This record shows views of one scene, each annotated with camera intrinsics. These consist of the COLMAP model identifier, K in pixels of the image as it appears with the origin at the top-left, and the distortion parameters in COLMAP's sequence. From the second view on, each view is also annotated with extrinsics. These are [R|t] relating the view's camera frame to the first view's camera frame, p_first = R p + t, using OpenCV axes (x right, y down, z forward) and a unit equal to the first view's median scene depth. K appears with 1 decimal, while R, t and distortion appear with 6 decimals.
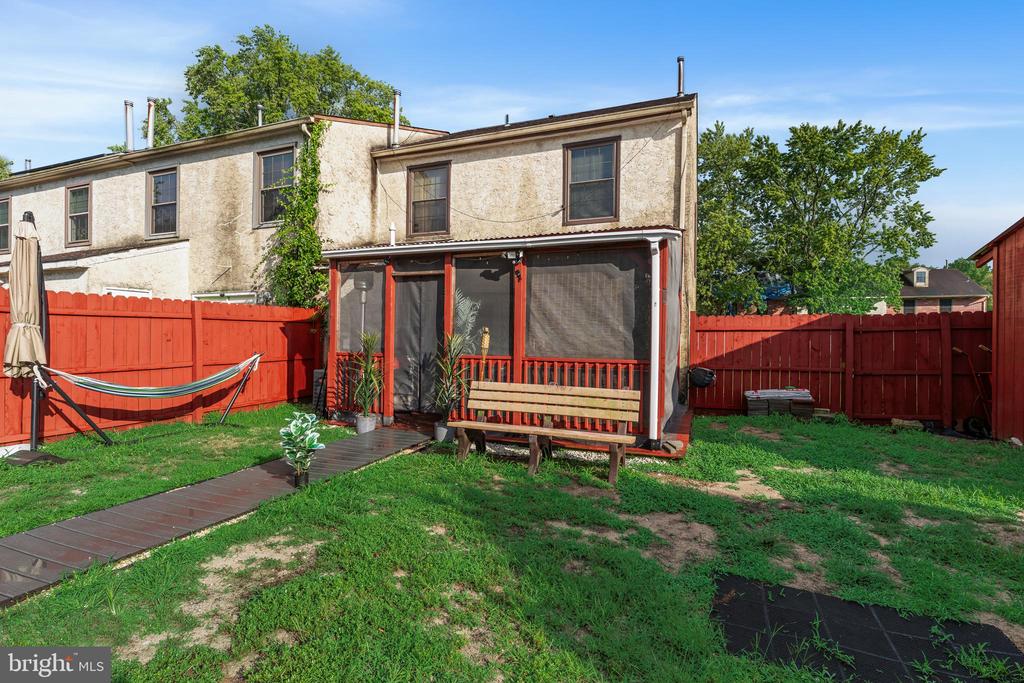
lens RADIAL K [[484.6, 0, 508.9], [0, 484.6, 339.3], [0, 0, 1]] dist [-0.001940, -0.000175]
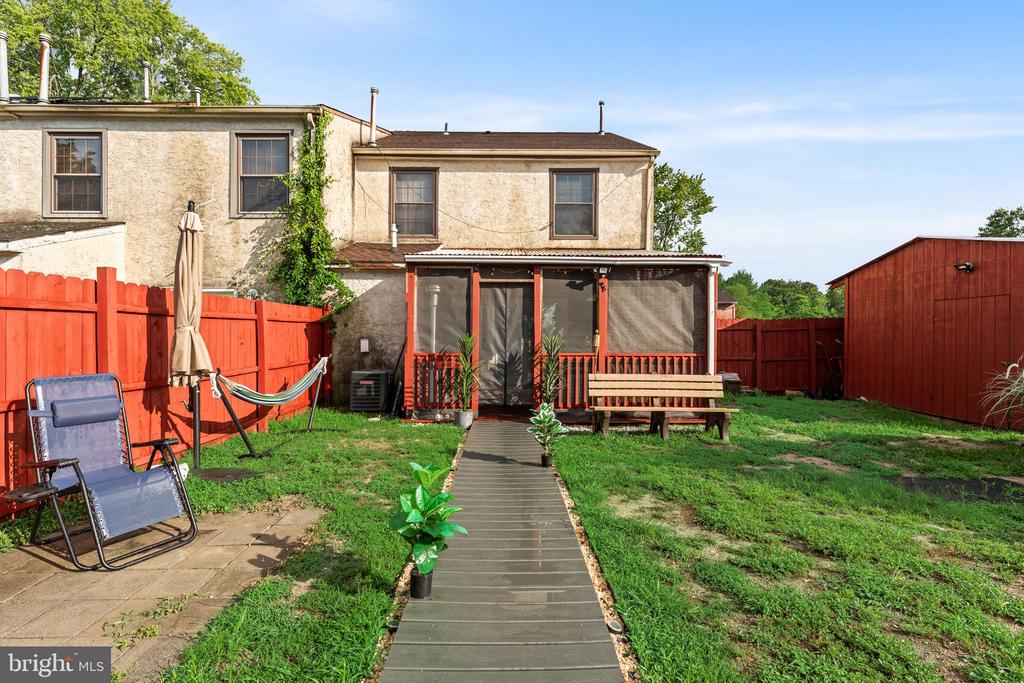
lens RADIAL K [[480.9, 0, 512.0], [0, 480.9, 341.5], [0, 0, 1]] dist [-0.000621, -0.000010]
pose [[0.923840, -0.012140, 0.382587, -0.428559], [0.008515, 0.999901, 0.011169, -0.005955], [-0.382685, -0.007060, 0.923852, -0.023177]]
